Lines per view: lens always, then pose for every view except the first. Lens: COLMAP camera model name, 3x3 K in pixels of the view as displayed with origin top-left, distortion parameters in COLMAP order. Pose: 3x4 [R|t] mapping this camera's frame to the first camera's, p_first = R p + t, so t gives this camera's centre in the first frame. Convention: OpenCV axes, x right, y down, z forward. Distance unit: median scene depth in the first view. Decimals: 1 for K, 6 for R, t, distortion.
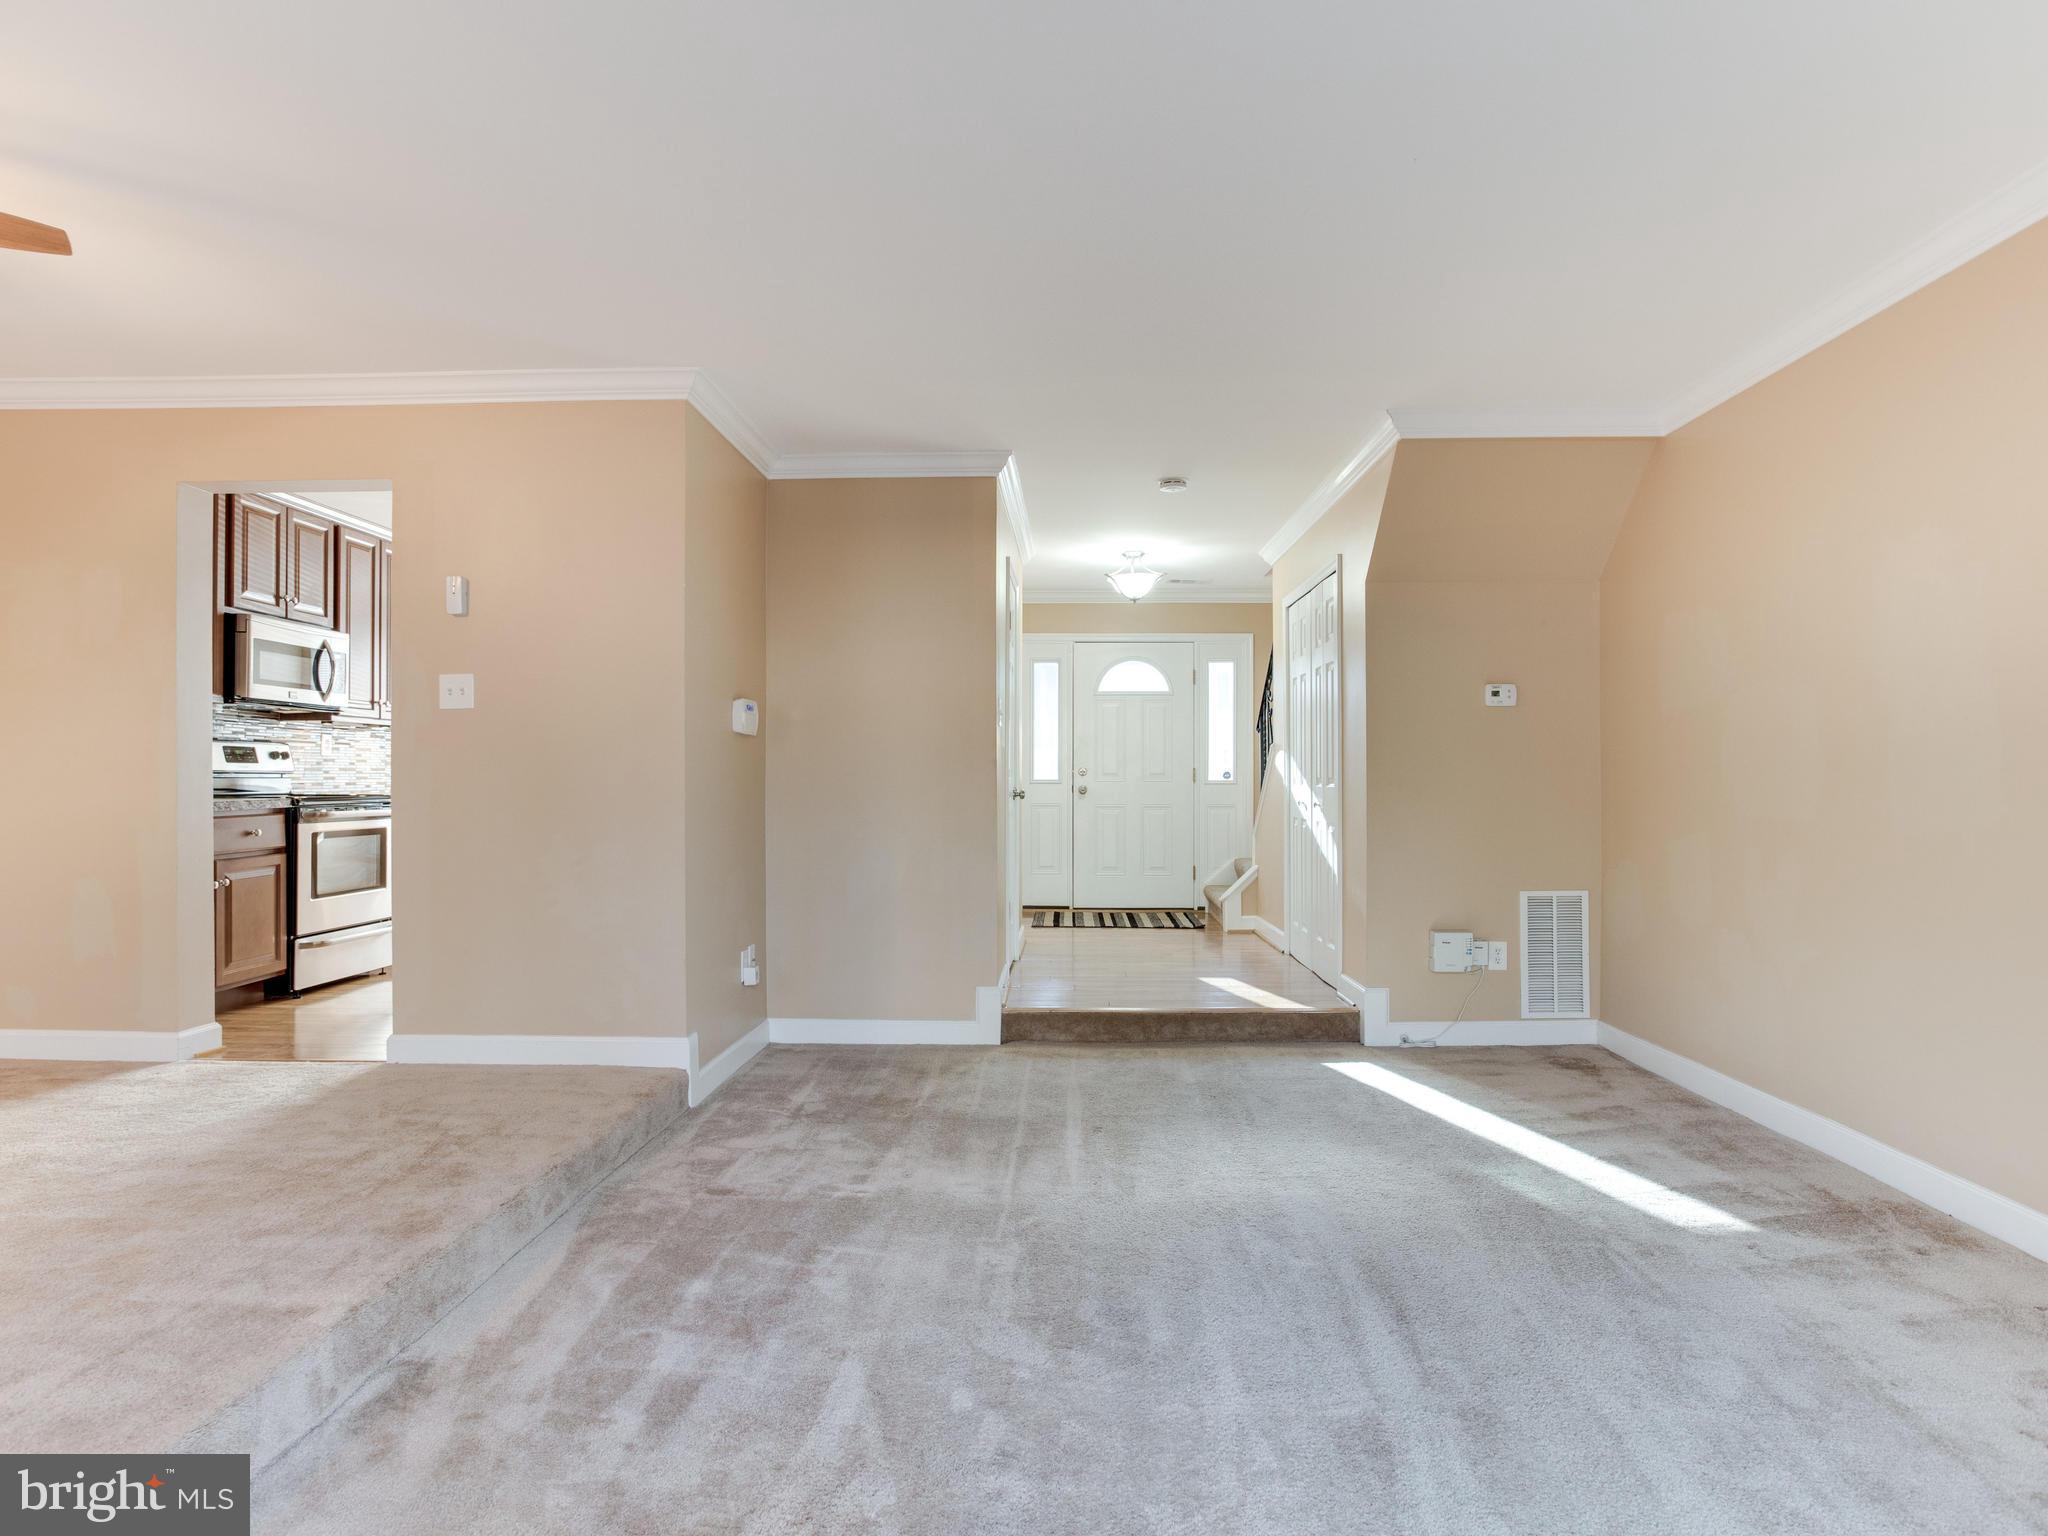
lens RADIAL K [[1144.6, 0, 1050.4], [0, 1144.6, 773.7], [0, 0, 1]] dist [-0.049603, 0.031101]
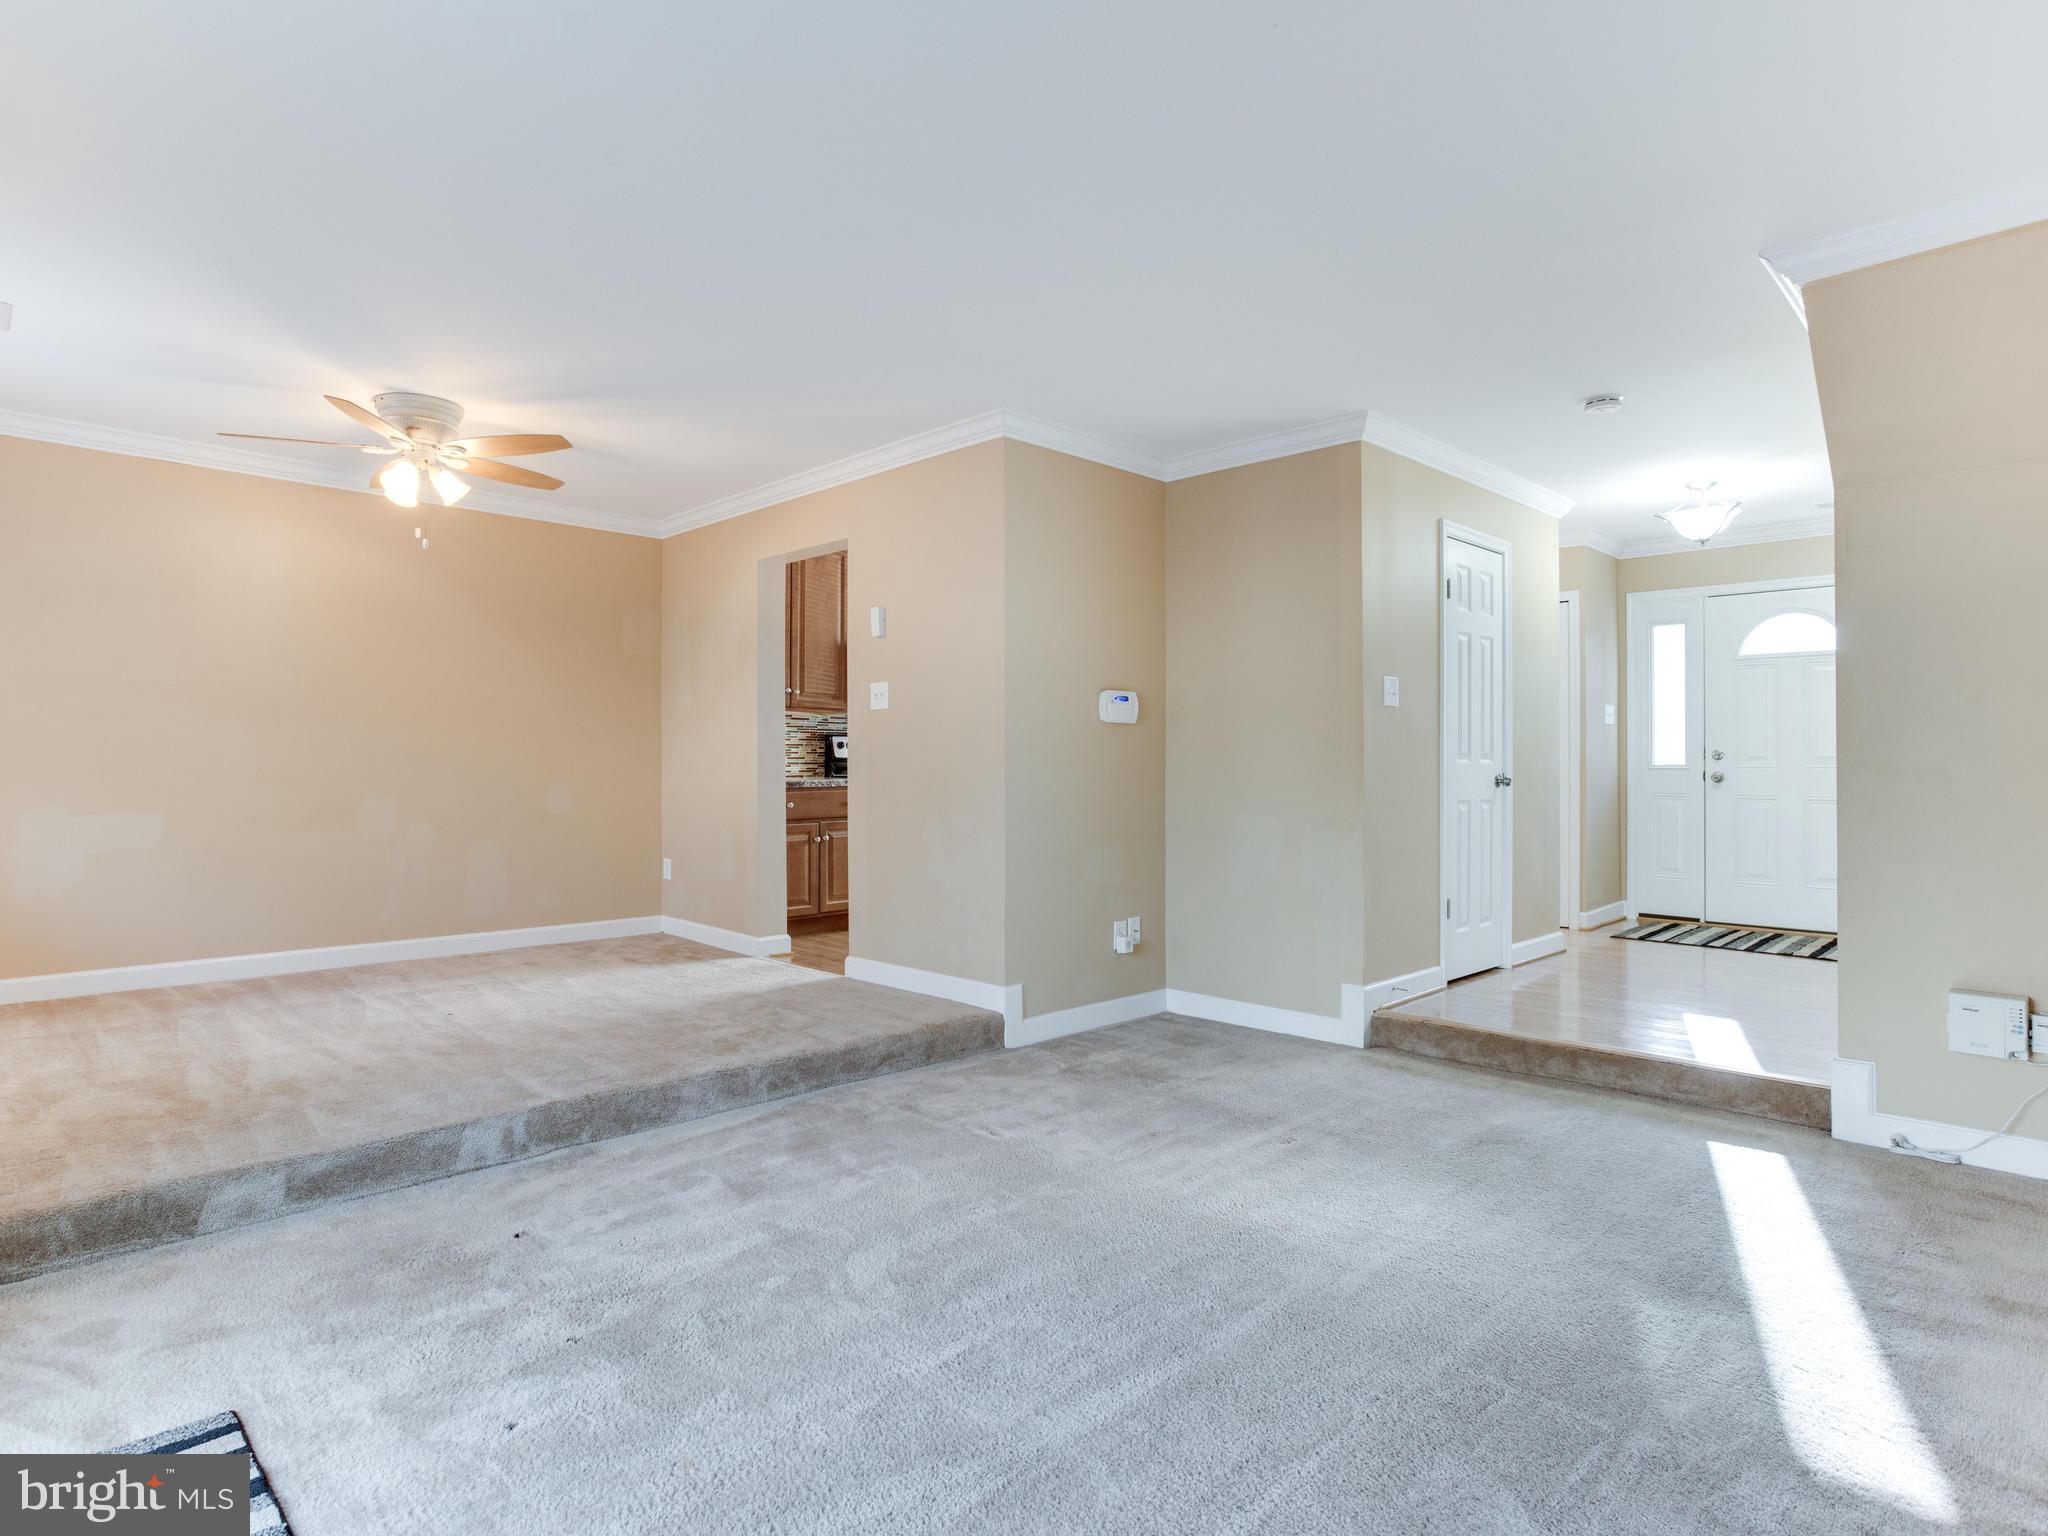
lens RADIAL K [[1144.6, 0, 1016.4], [0, 1144.6, 763.7], [0, 0, 1]] dist [-0.049603, 0.031101]
pose [[0.719132, 0.000544, -0.694873, 0.426570], [0.002632, 0.999990, 0.003507, 0.000324], [0.694869, -0.004351, 0.719124, 0.145145]]
